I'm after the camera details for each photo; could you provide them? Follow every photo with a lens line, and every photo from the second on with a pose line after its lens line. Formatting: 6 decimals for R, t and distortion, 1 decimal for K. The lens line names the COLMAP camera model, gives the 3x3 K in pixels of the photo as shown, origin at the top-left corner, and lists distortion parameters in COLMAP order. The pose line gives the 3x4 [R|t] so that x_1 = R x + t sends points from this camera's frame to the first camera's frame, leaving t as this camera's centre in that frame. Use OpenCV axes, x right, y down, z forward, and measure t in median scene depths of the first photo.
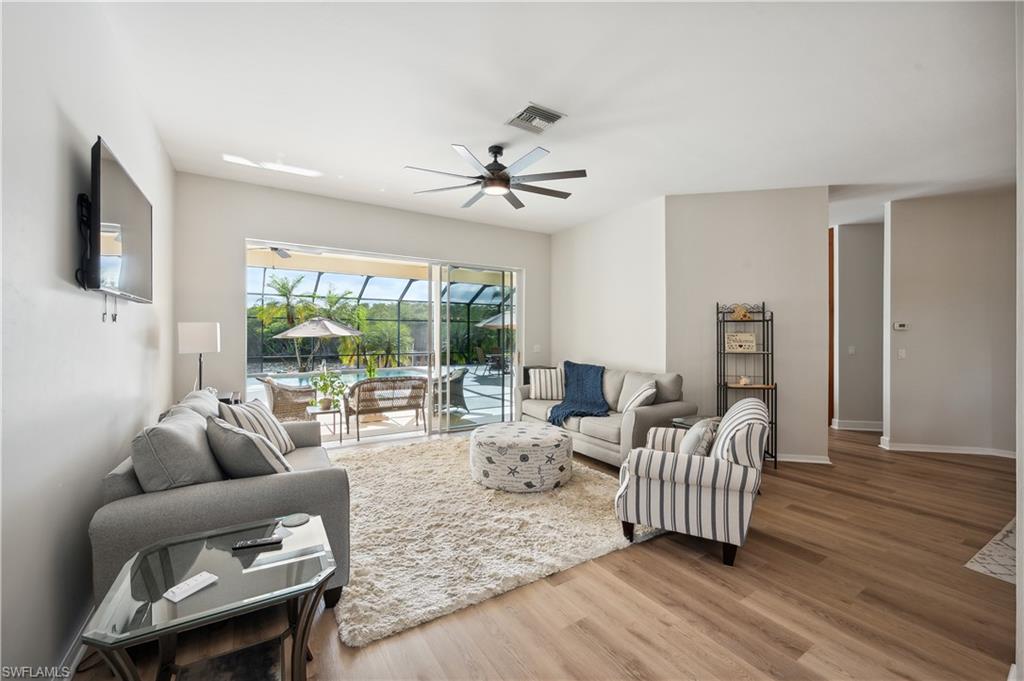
lens RADIAL K [[412.0, 0, 512.3], [0, 412.0, 336.9], [0, 0, 1]] dist [0.001725, -0.000901]
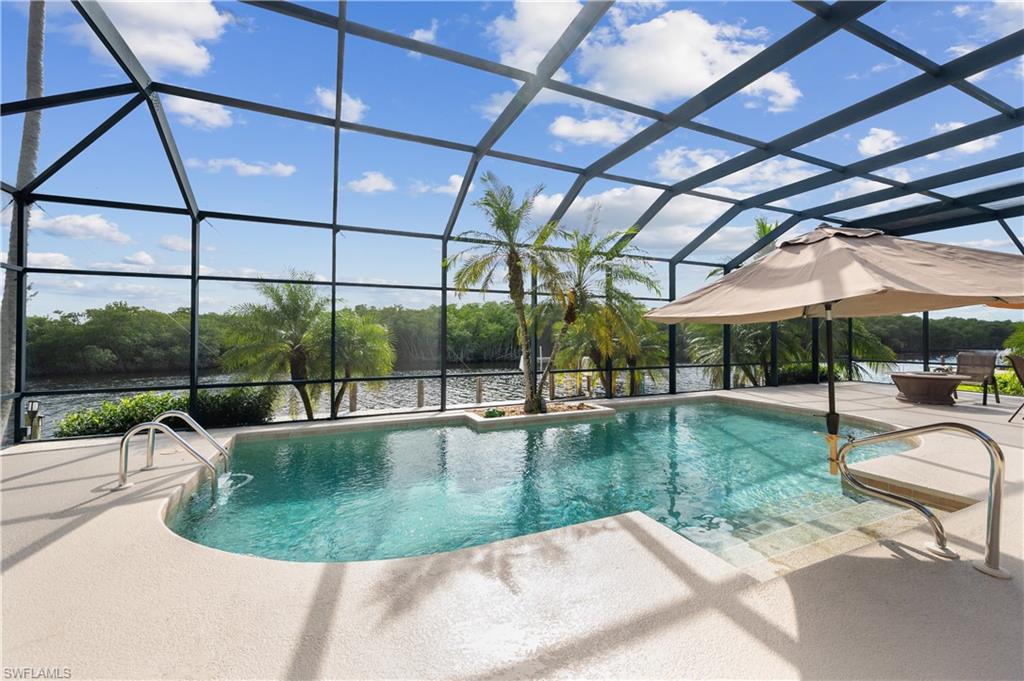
lens RADIAL K [[394.9, 0, 502.5], [0, 394.9, 341.2], [0, 0, 1]] dist [0.000837, 0.000009]
pose [[0.988893, 0.001958, -0.148615, -1.622941], [-0.002123, 0.999997, -0.000955, 0.041246], [0.148612, 0.001260, 0.988895, 1.971710]]
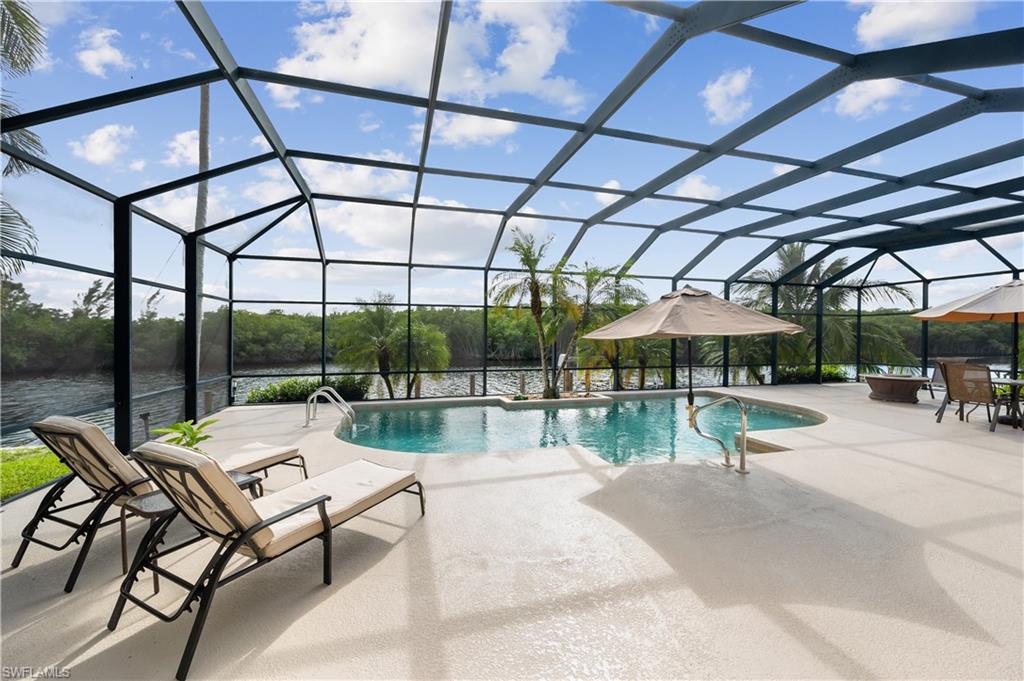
lens RADIAL K [[394.9, 0, 502.5], [0, 394.9, 341.2], [0, 0, 1]] dist [0.000837, 0.000009]
pose [[0.958688, 0.008985, -0.284318, -1.404700], [-0.007594, 0.999953, 0.005992, 0.009200], [0.284359, -0.003585, 0.958711, 1.497285]]
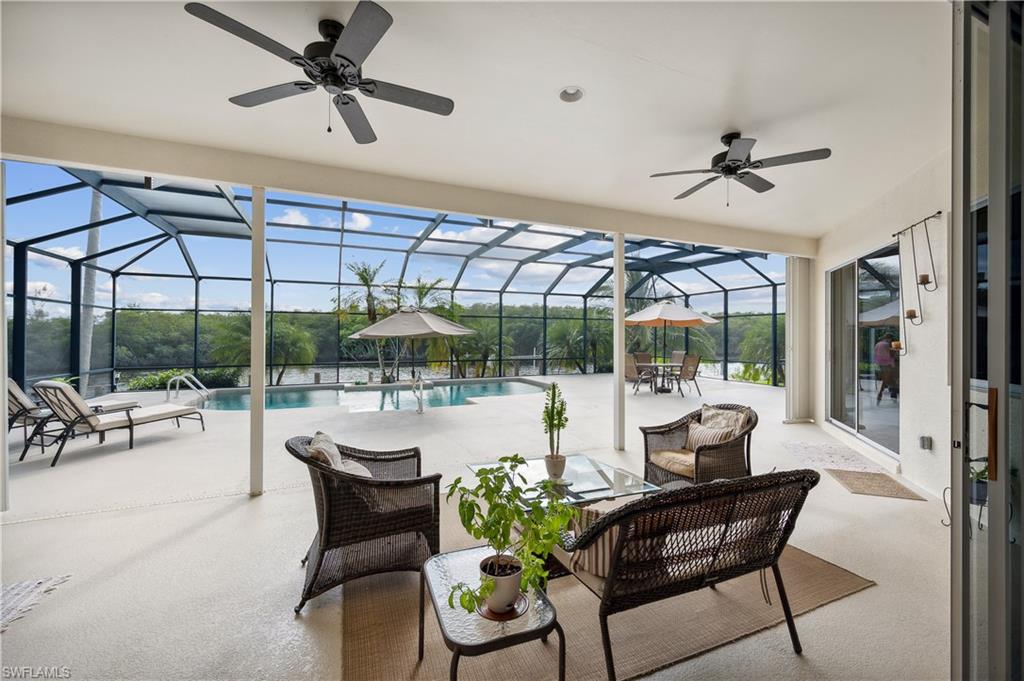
lens RADIAL K [[412.0, 0, 512.3], [0, 412.0, 336.9], [0, 0, 1]] dist [0.001725, -0.000901]
pose [[0.986591, 0.003575, -0.163171, -0.507929], [-0.004667, 0.999969, -0.006304, 0.009508], [0.163144, 0.006981, 0.986578, 0.940270]]
